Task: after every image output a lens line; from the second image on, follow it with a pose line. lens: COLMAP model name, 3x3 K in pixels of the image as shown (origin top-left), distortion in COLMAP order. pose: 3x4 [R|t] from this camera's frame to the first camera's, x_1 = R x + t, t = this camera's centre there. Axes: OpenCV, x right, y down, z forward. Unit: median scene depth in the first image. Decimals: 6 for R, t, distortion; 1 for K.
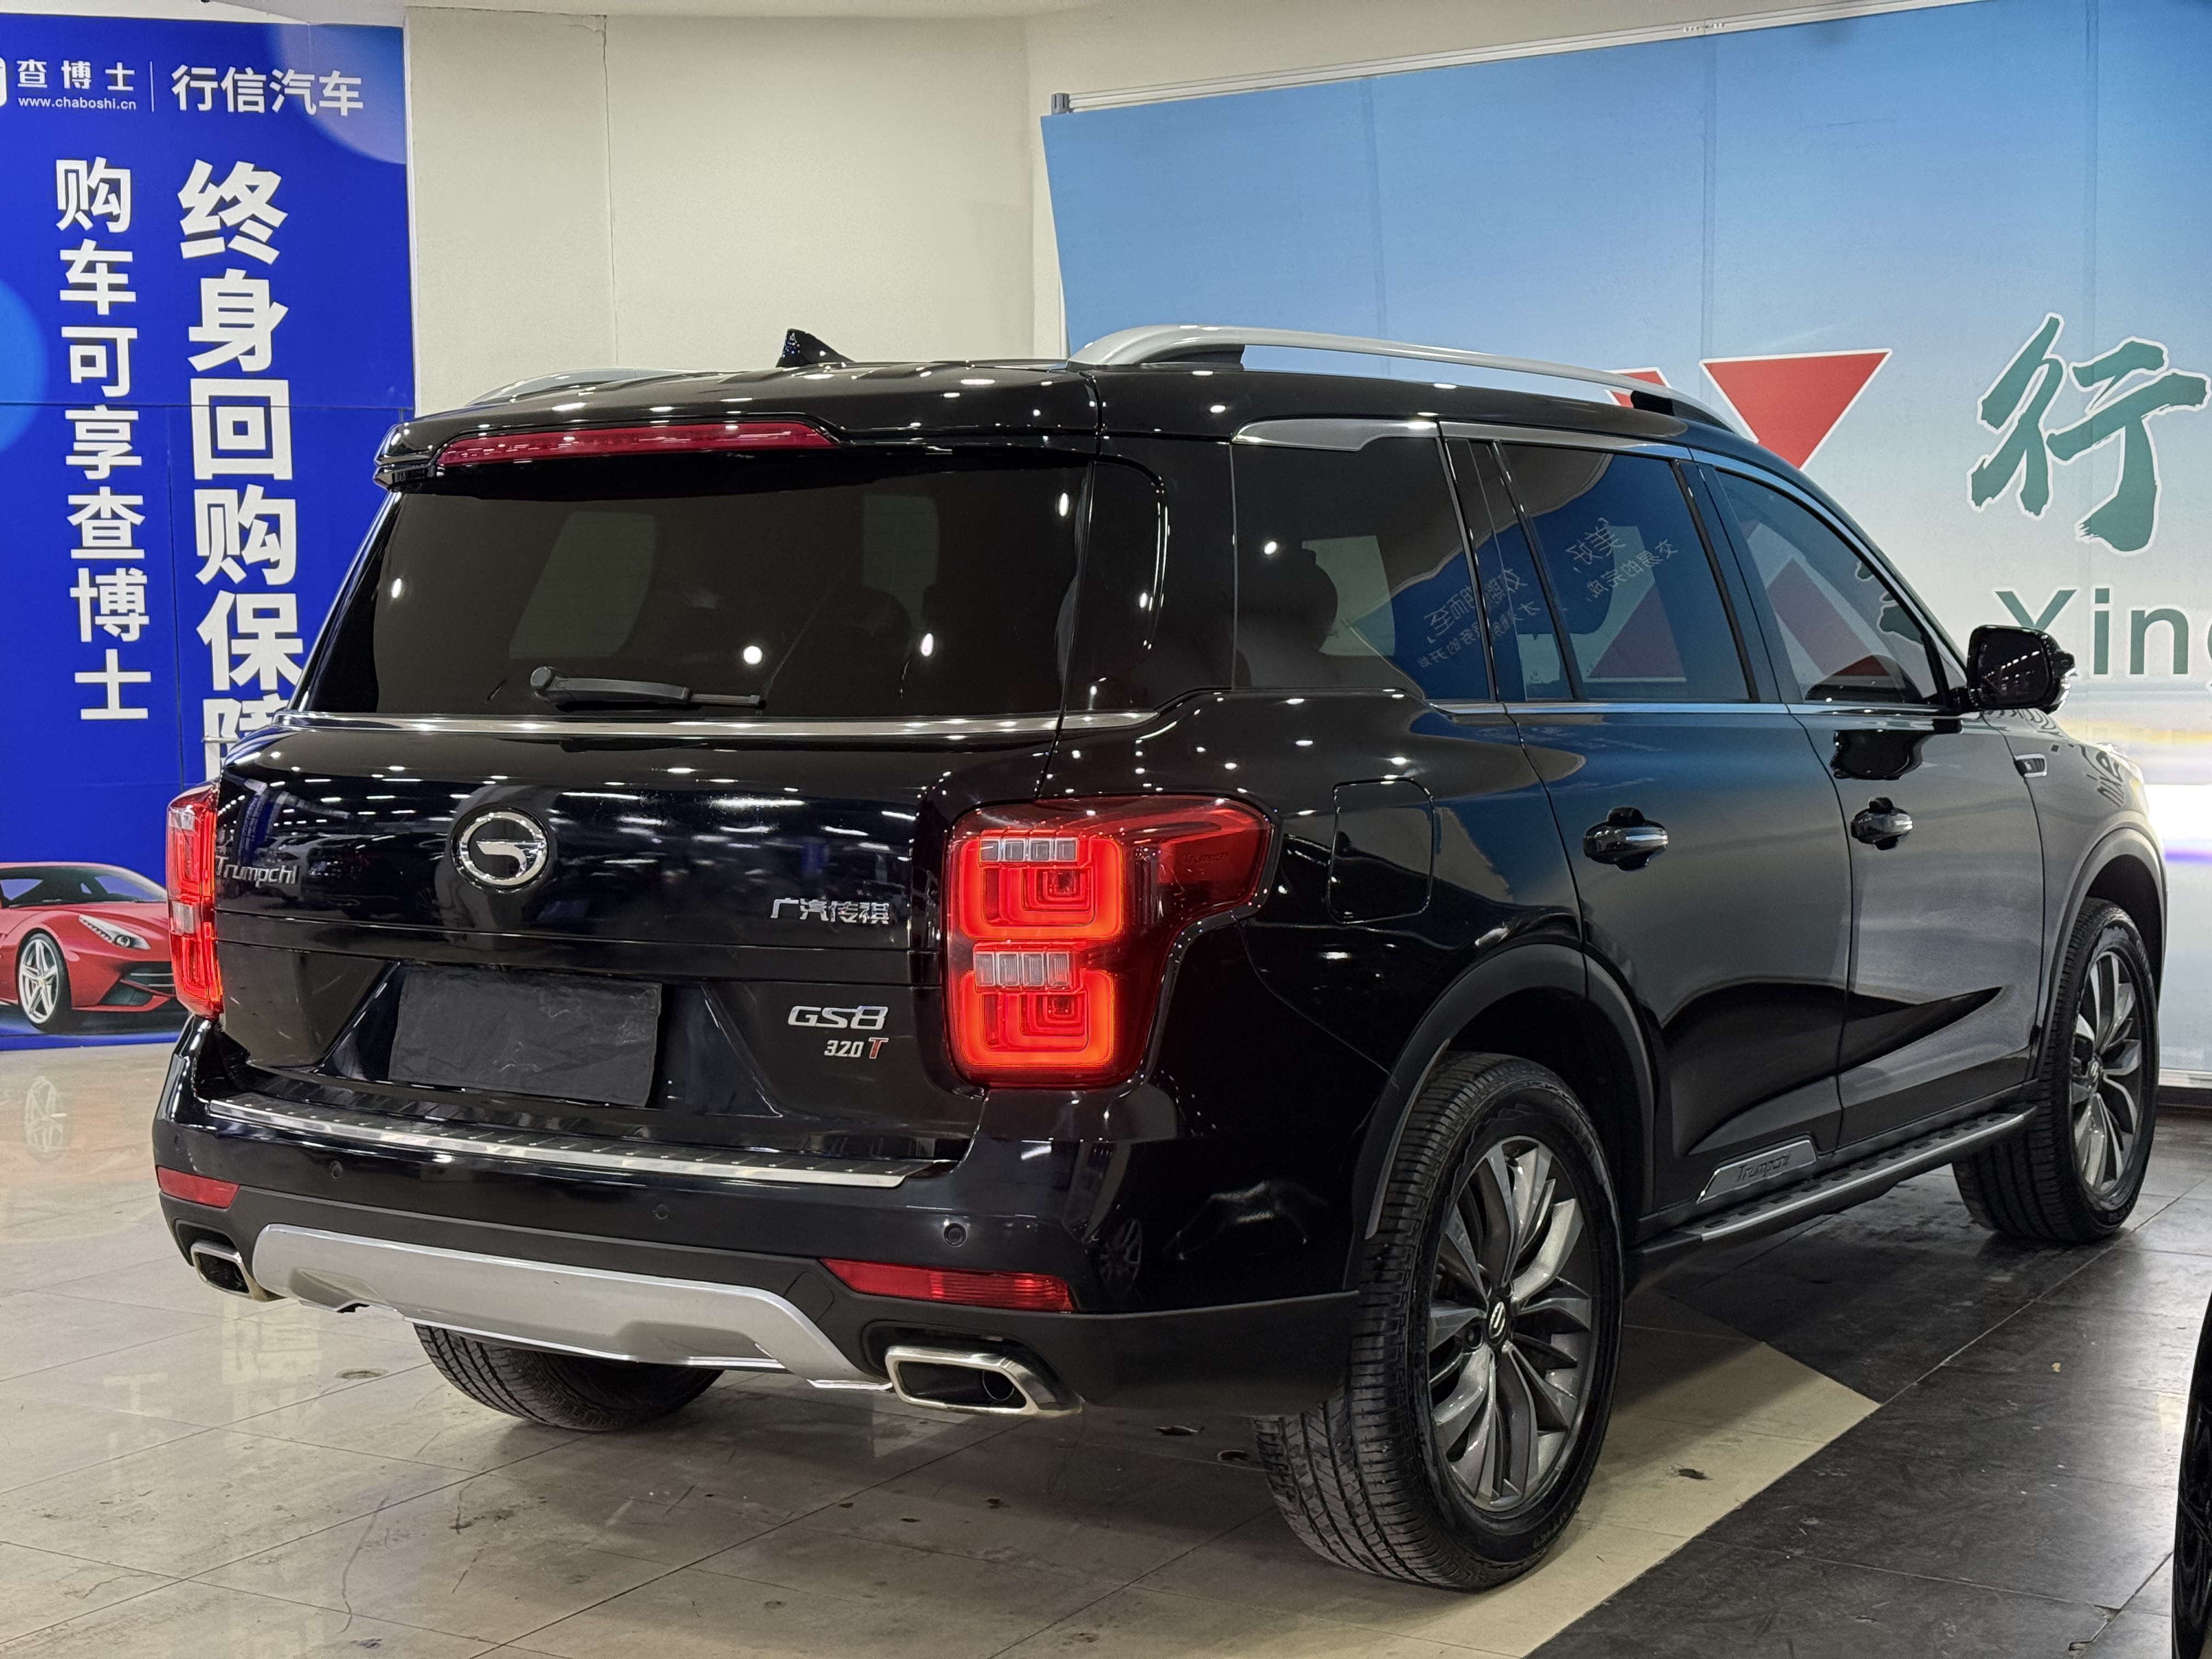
lens RADIAL K [[3124.0, 0, 1105.5], [0, 3124.0, 822.2], [0, 0, 1]] dist [0.212615, -0.614117]
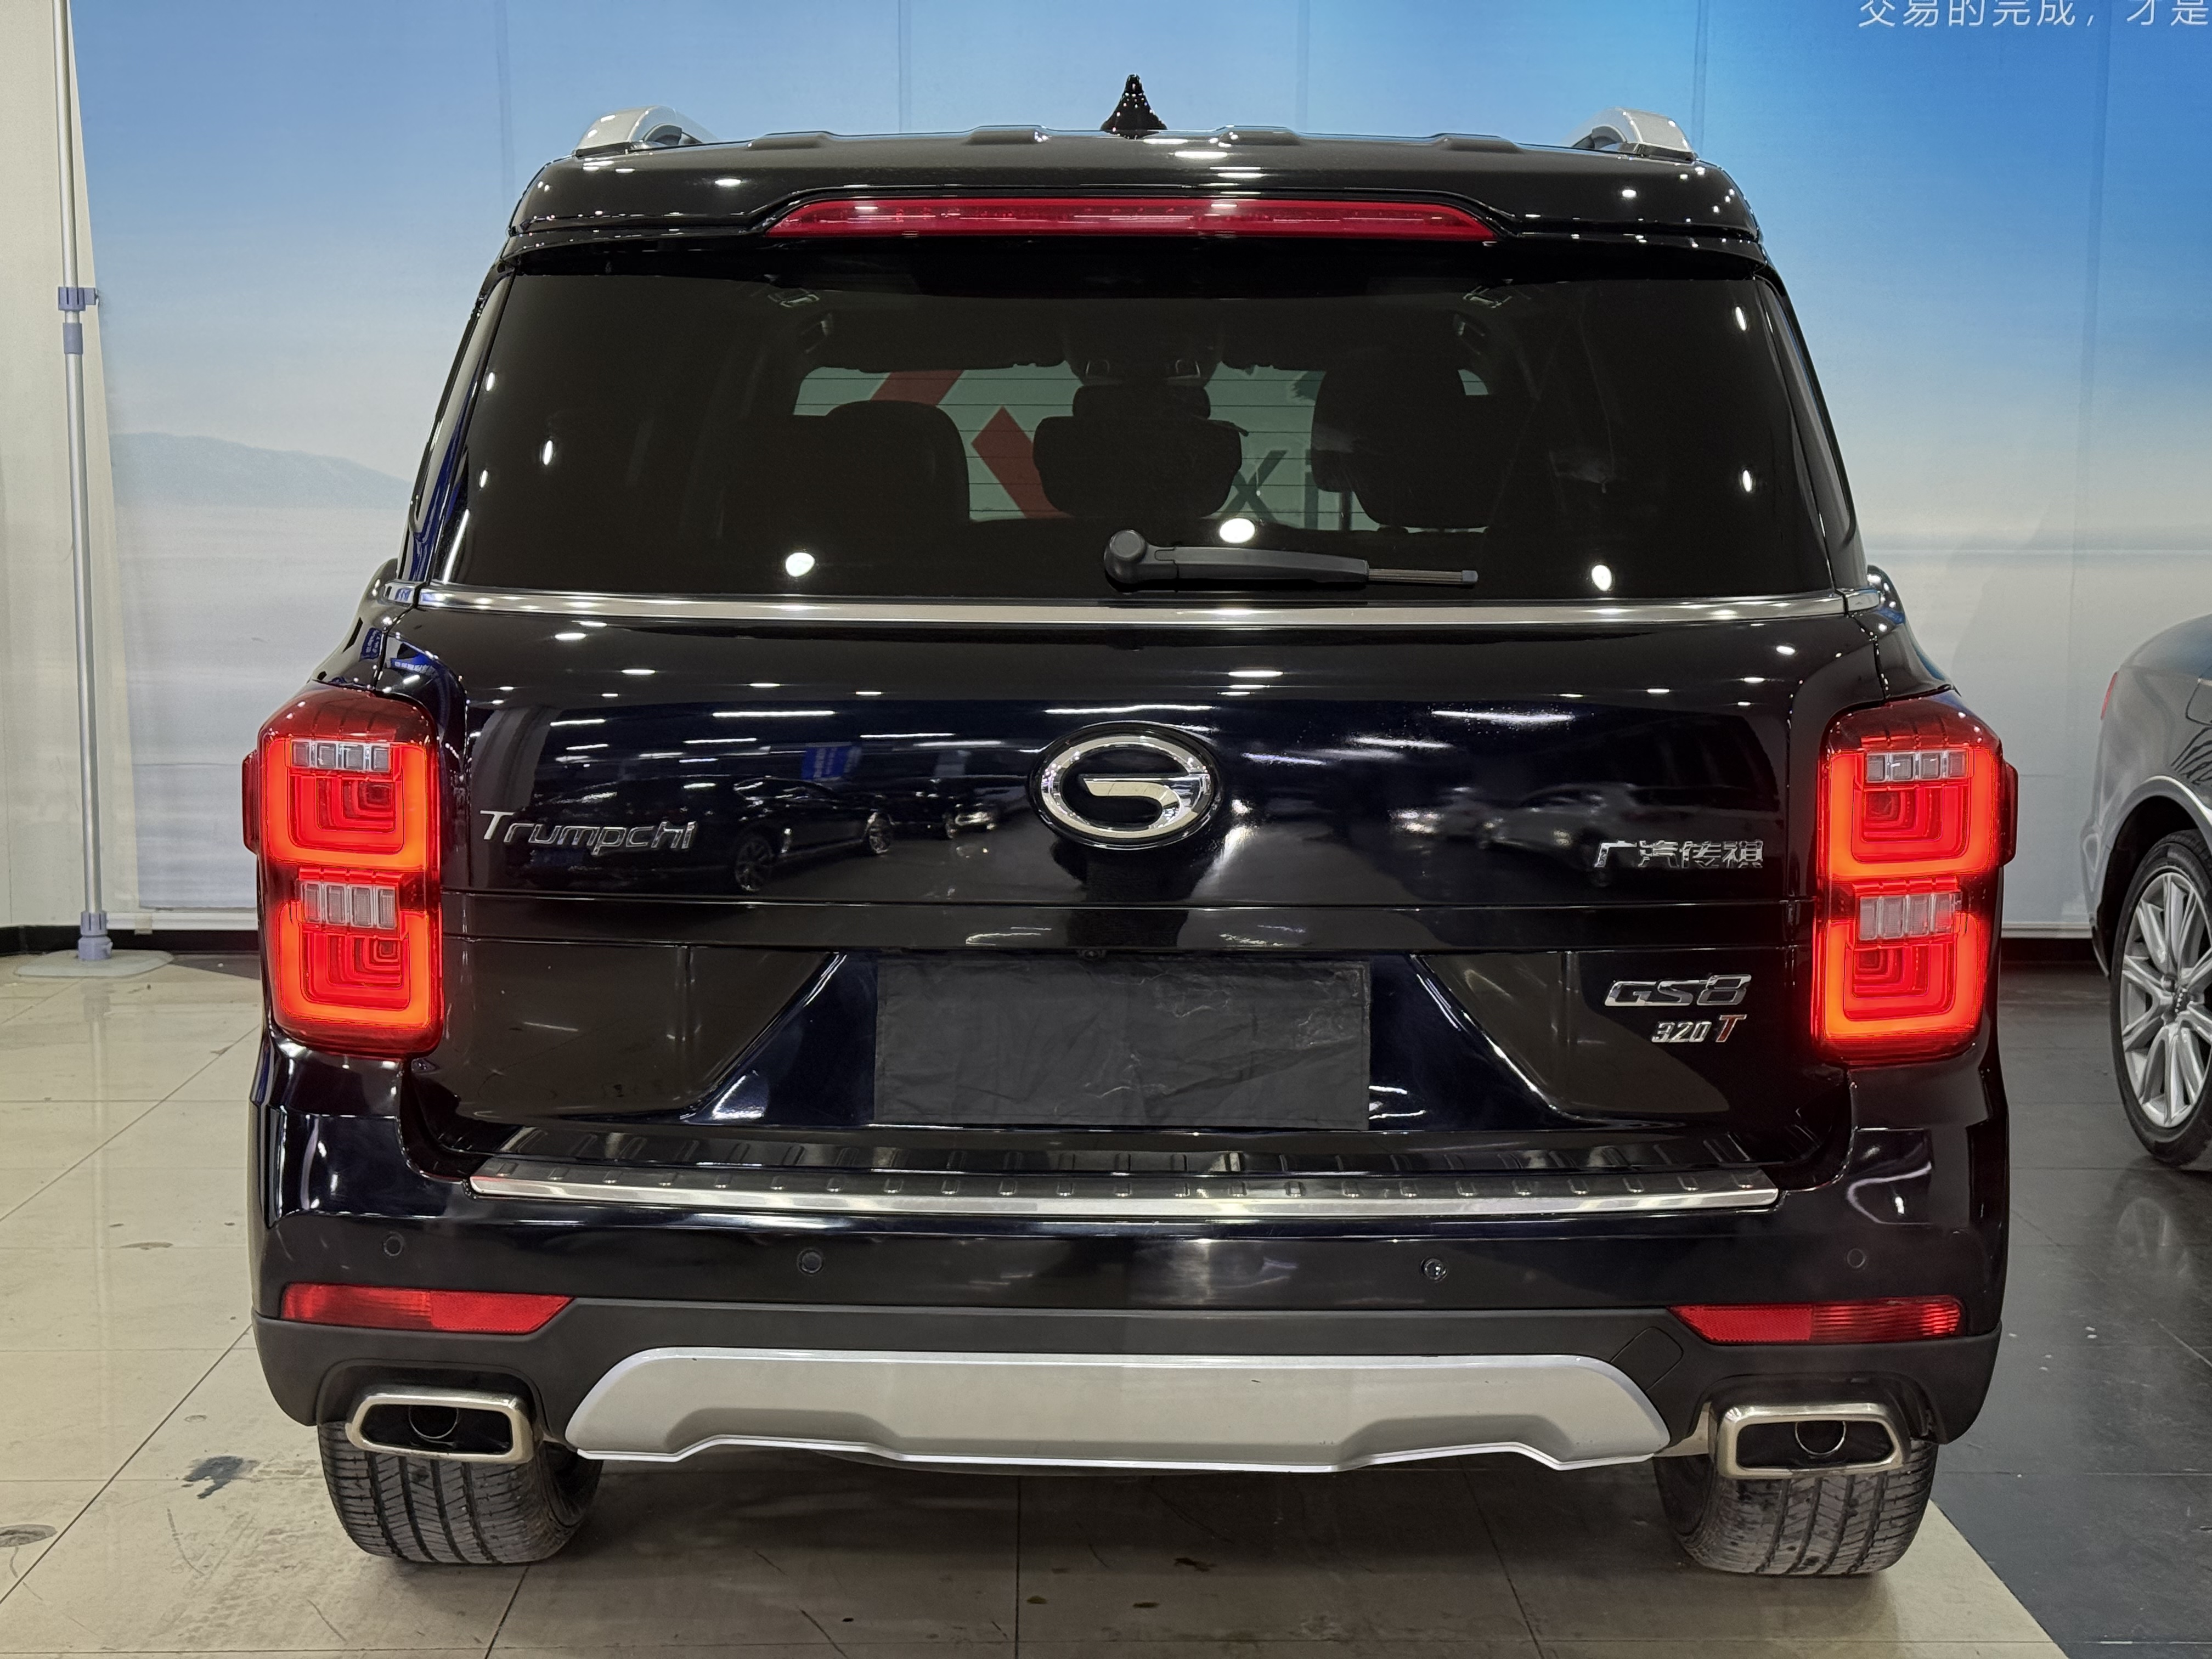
lens RADIAL K [[3036.1, 0, 1105.8], [0, 3036.1, 841.9], [0, 0, 1]] dist [0.218790, -0.524630]
pose [[0.834005, -0.047573, 0.549702, -0.573812], [0.020413, 0.998254, 0.055421, -0.017504], [-0.551379, -0.035001, 0.833520, 0.427535]]
